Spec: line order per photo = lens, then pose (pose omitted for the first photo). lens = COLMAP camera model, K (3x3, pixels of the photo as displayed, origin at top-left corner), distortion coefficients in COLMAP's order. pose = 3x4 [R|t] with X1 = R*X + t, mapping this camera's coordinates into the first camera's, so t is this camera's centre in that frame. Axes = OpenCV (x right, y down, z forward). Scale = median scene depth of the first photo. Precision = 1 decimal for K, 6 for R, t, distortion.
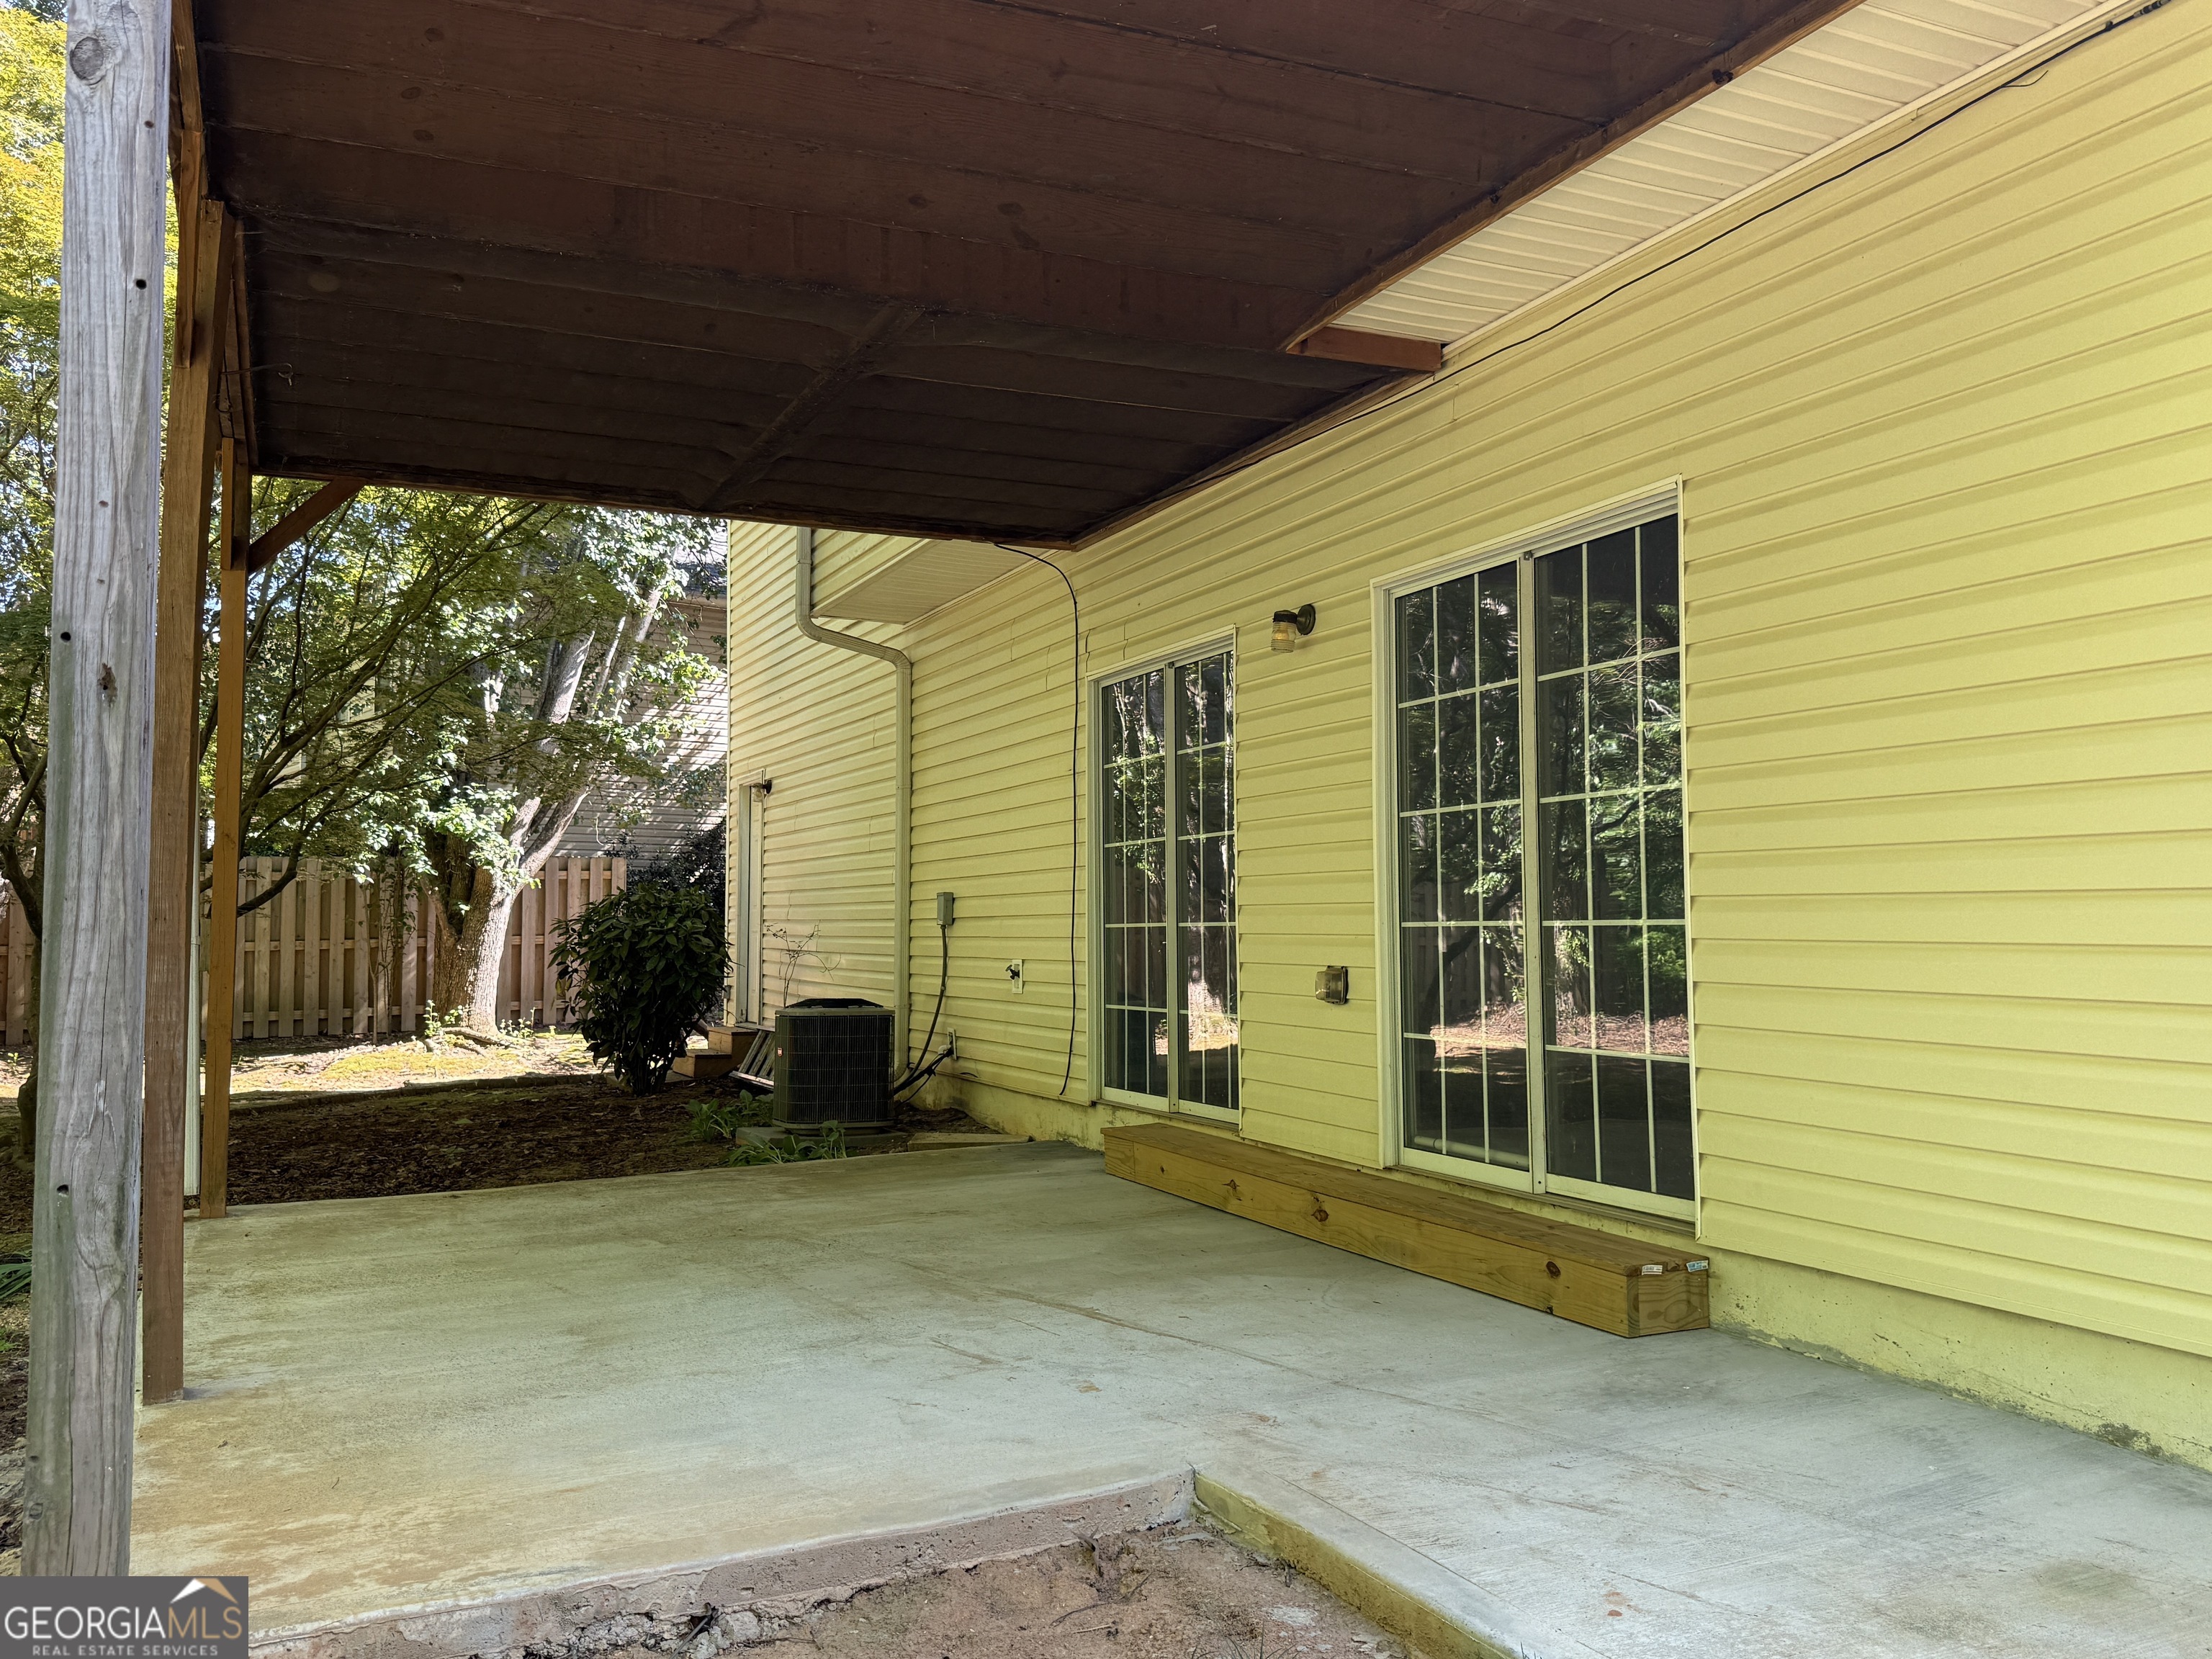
lens RADIAL K [[1846.8, 0, 1106.0], [0, 1846.8, 829.5], [0, 0, 1]] dist [0.069521, 0.000515]
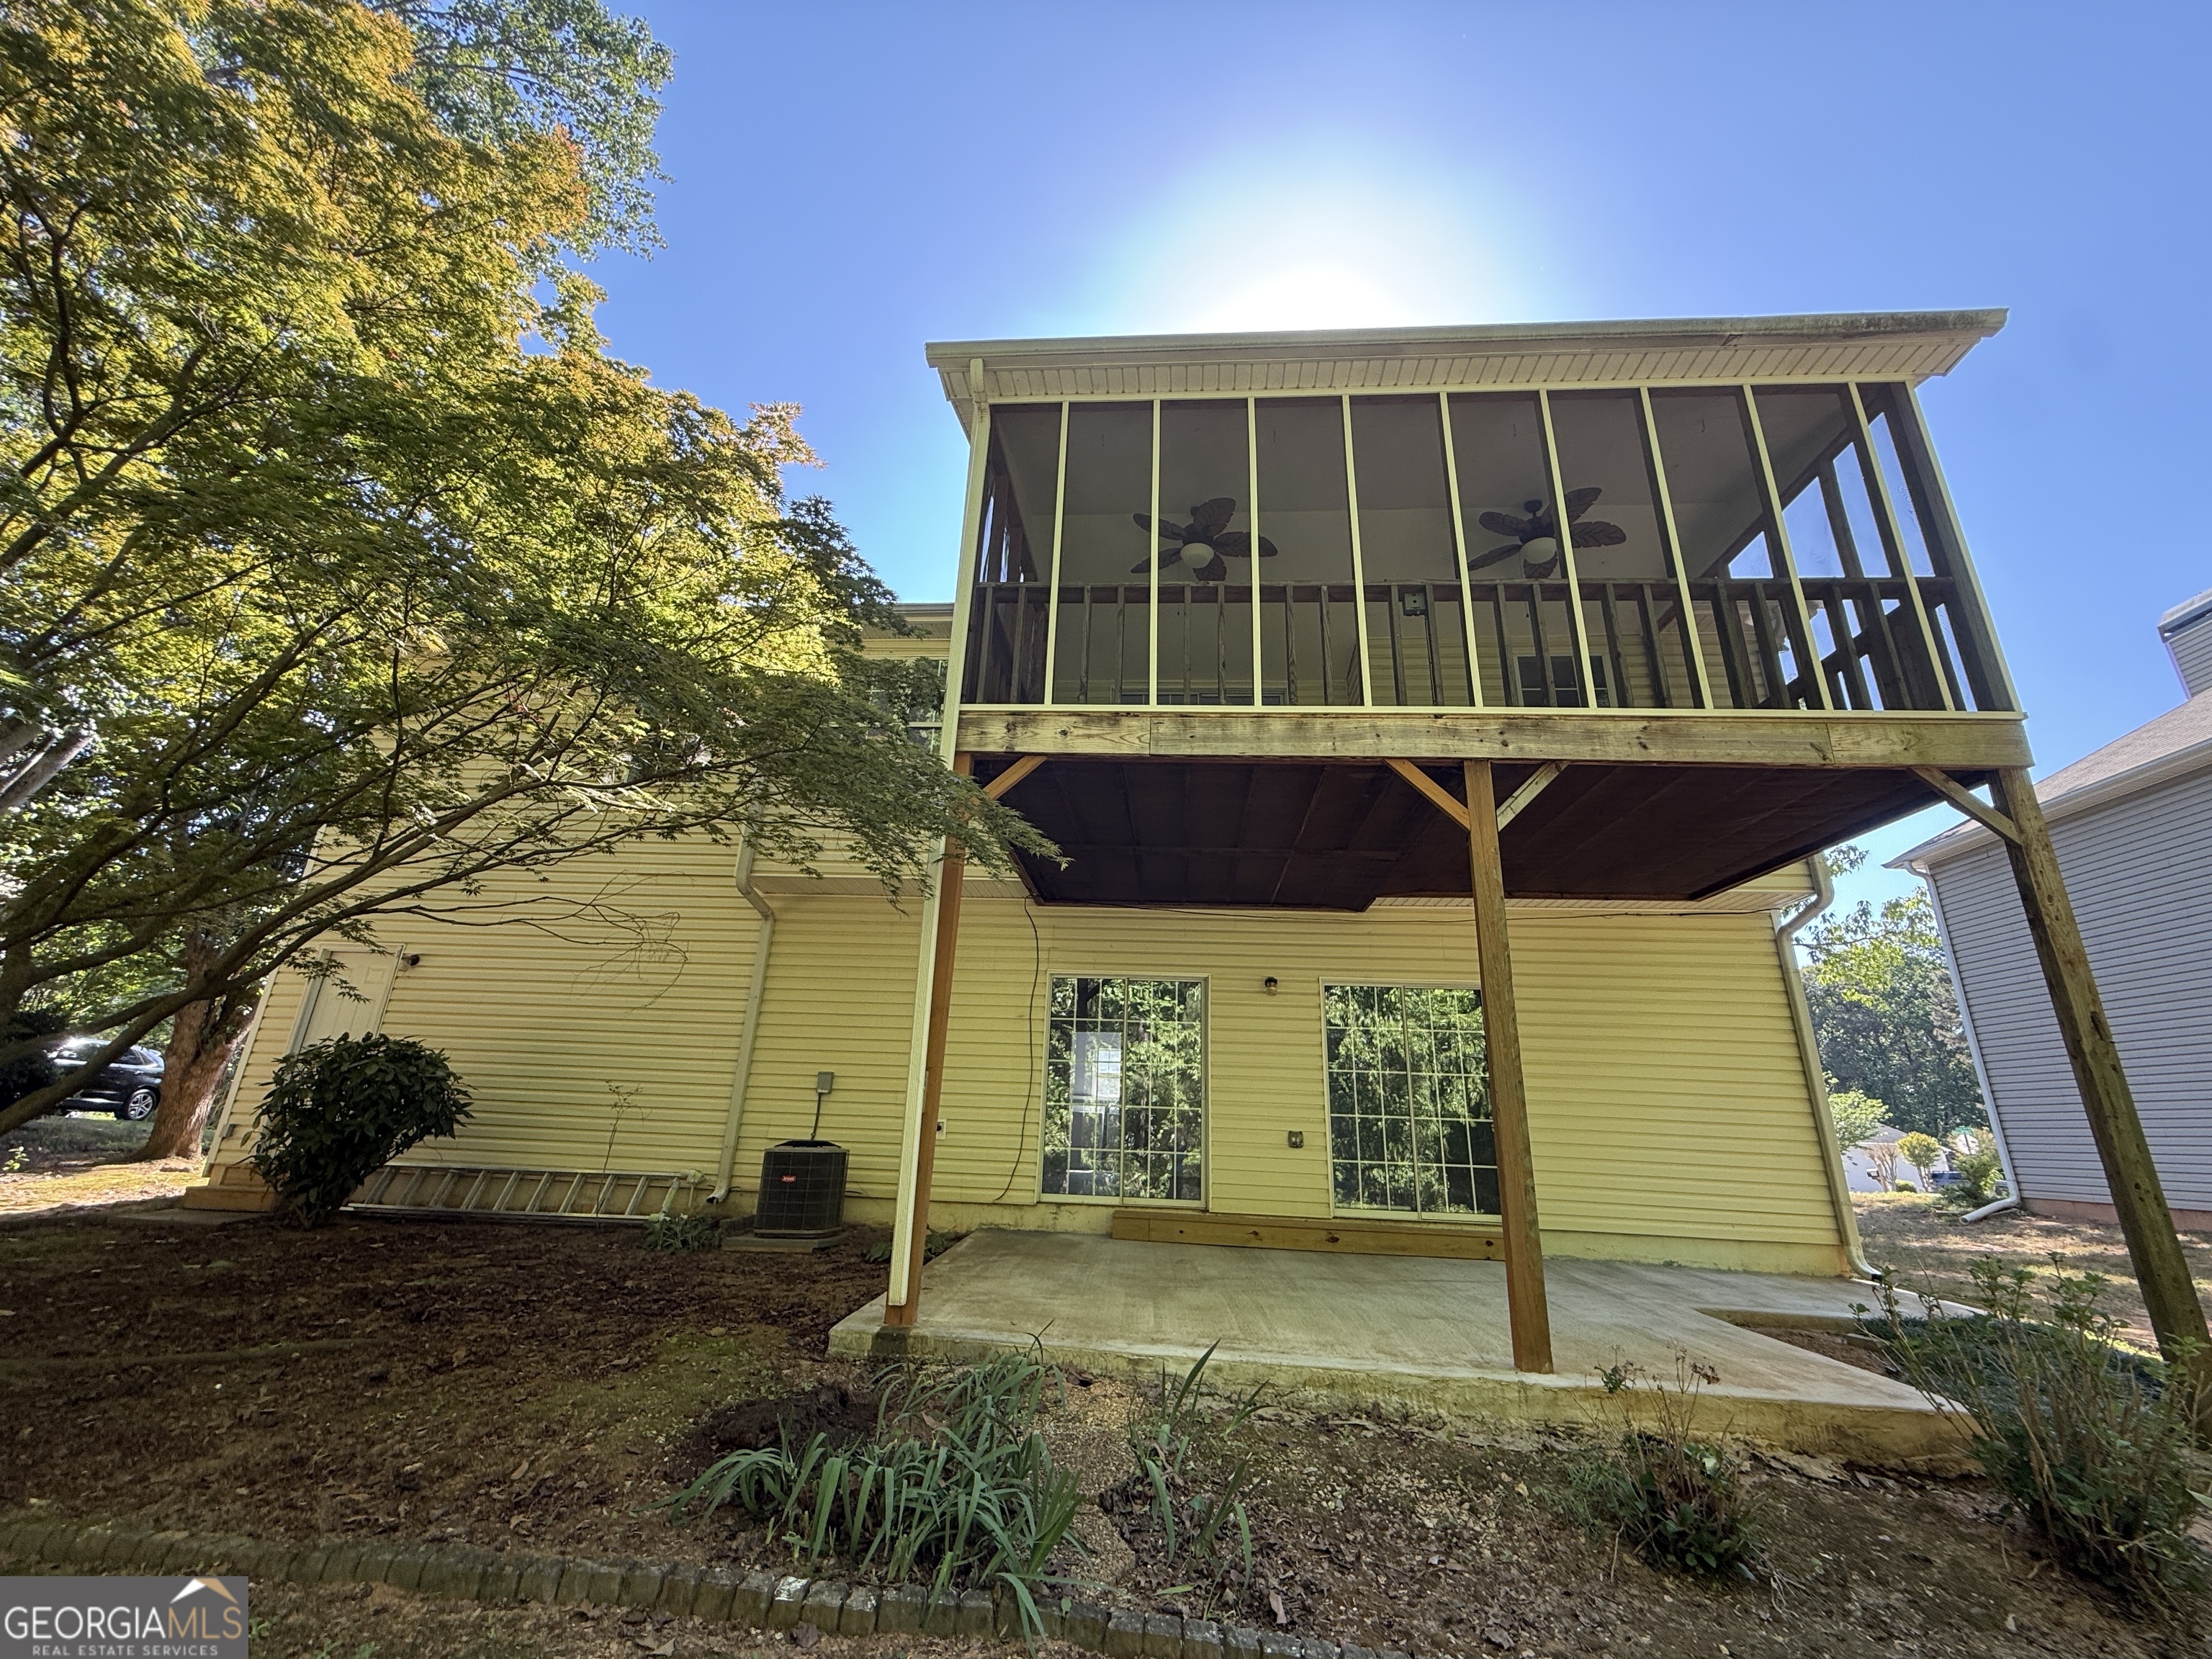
lens RADIAL K [[901.1, 0, 1105.4], [0, 901.1, 876.1], [0, 0, 1]] dist [-0.000376, 0.000029]
pose [[0.476536, 0.252501, 0.842114, -0.637686], [-0.089880, 0.966841, -0.239038, 0.033019], [-0.874548, 0.038221, 0.483430, 0.384448]]
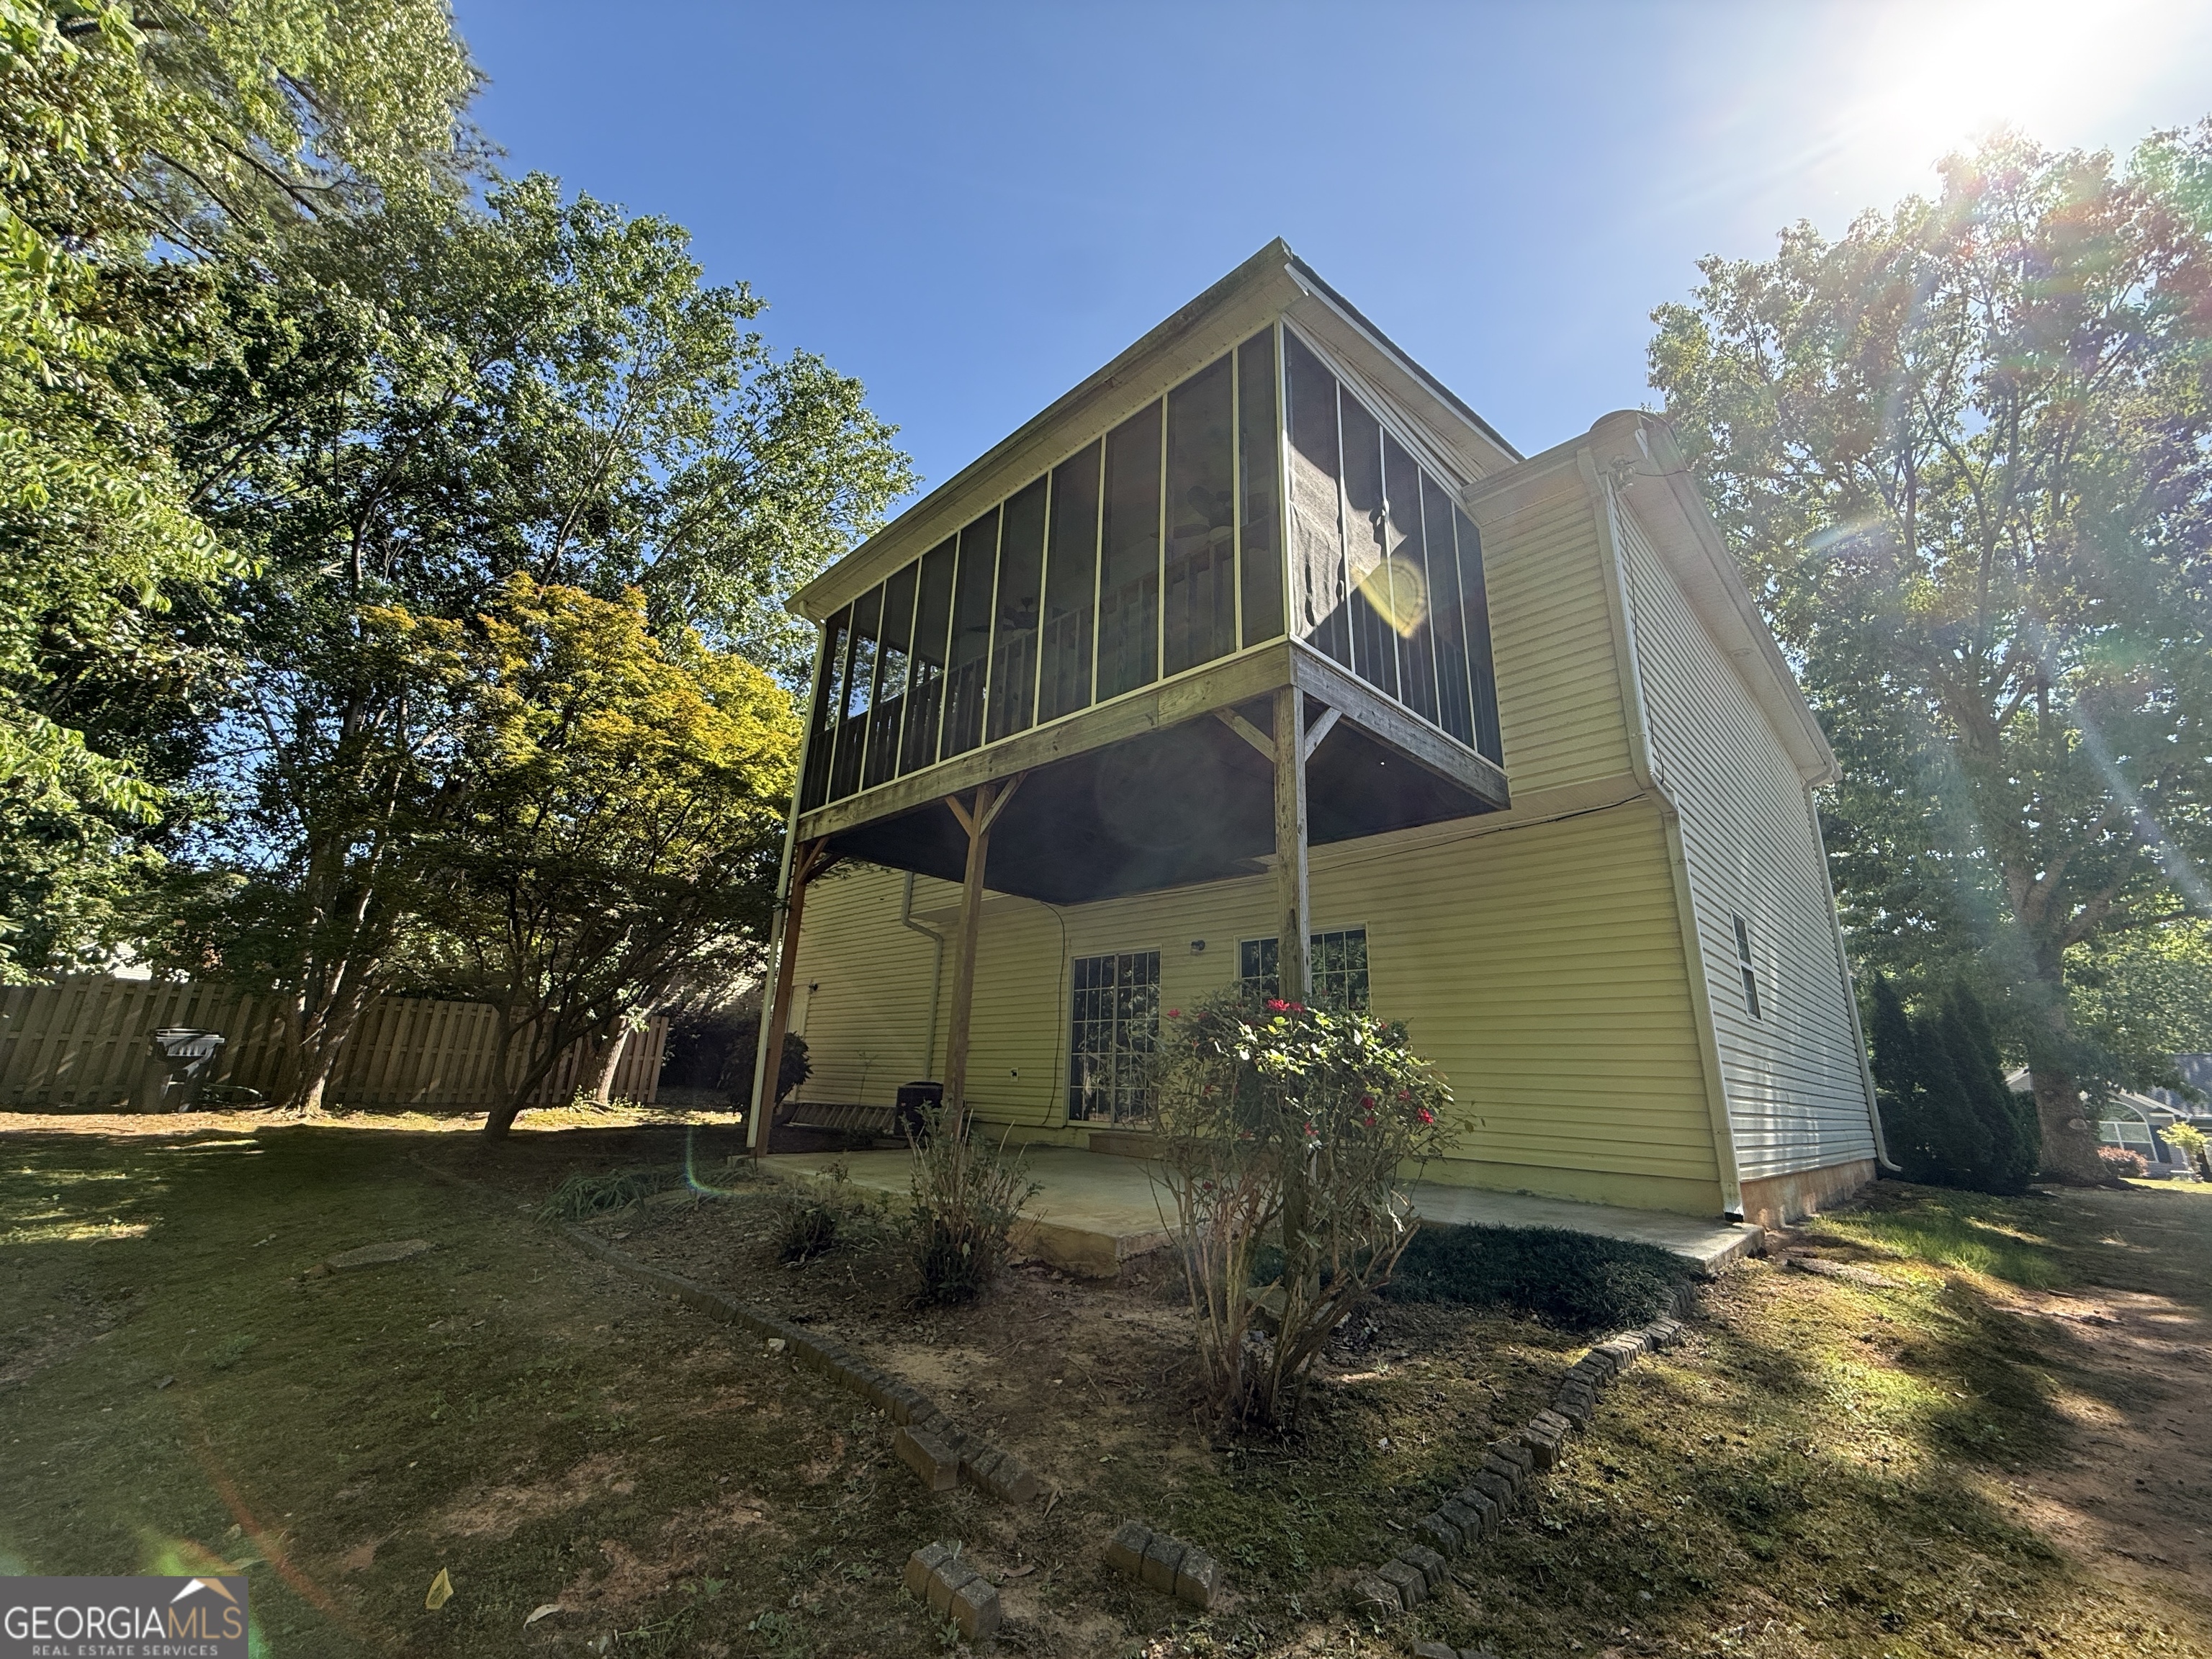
lens RADIAL K [[901.1, 0, 1105.4], [0, 901.1, 876.1], [0, 0, 1]] dist [-0.000376, 0.000029]
pose [[0.930714, 0.121679, 0.344914, -0.327555], [-0.059656, 0.980913, -0.185071, 0.030160], [-0.360850, 0.151672, 0.920208, -0.154798]]
